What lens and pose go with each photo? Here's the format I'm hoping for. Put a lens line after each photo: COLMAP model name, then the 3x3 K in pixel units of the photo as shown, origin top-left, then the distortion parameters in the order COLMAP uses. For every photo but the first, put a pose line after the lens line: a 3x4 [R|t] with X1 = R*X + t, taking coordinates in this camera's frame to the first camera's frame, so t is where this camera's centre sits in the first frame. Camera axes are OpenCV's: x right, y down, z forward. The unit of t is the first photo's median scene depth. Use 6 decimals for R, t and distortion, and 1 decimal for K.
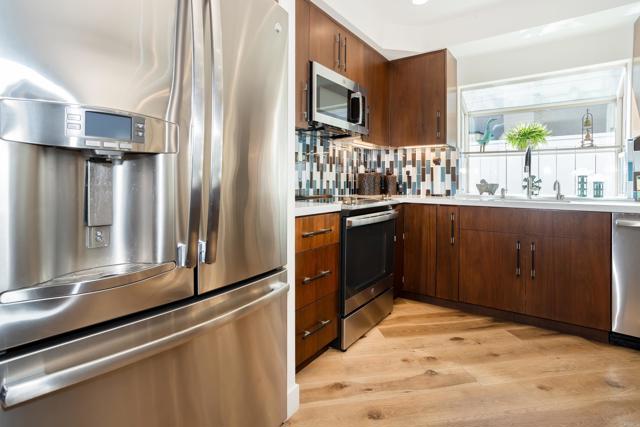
lens RADIAL K [[322.4, 0, 319.7], [0, 322.4, 186.5], [0, 0, 1]] dist [-0.015899, 0.001719]
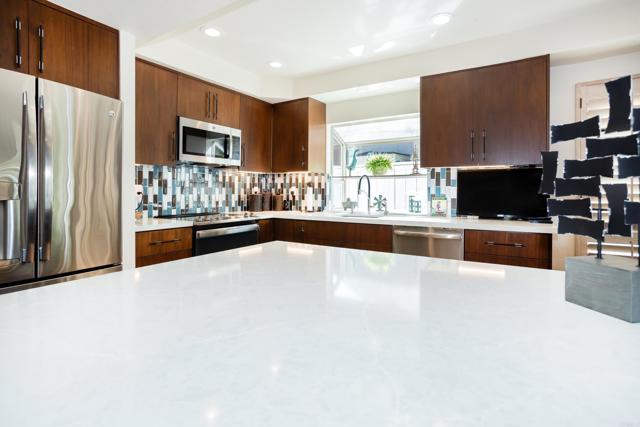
lens RADIAL K [[322.4, 0, 319.7], [0, 322.4, 186.5], [0, 0, 1]] dist [-0.015899, 0.001719]
pose [[0.998312, -0.006480, 0.057725, 0.354290], [0.008319, 0.999463, -0.031683, -0.031148], [-0.057488, 0.032109, 0.997830, -0.280766]]
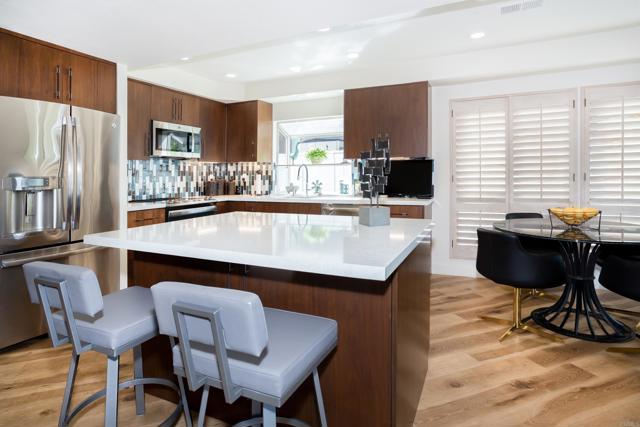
lens RADIAL K [[354.2, 0, 319.9], [0, 354.2, 154.3], [0, 0, 1]] dist [-0.030624, 0.000096]
pose [[0.980576, -0.009472, 0.195910, 0.345796], [0.023860, 0.997176, -0.071212, -0.038555], [-0.194683, 0.074503, 0.978033, -0.719494]]
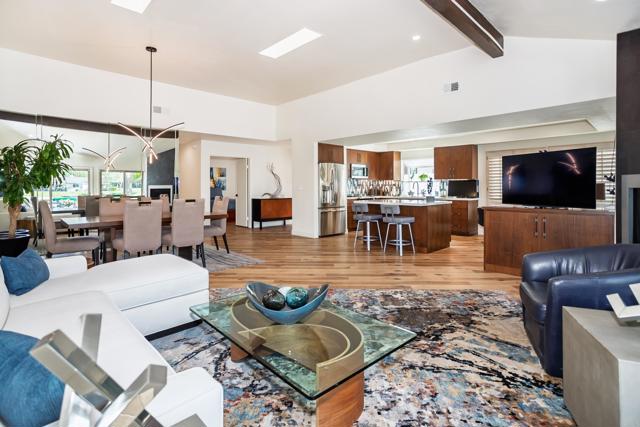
lens RADIAL K [[322.4, 0, 319.7], [0, 322.4, 186.5], [0, 0, 1]] dist [-0.015899, 0.001719]
pose [[0.984118, -0.011301, -0.177158, 0.222335], [0.008516, 0.999828, -0.016473, -0.018689], [0.177313, 0.014702, 0.984045, -2.357305]]
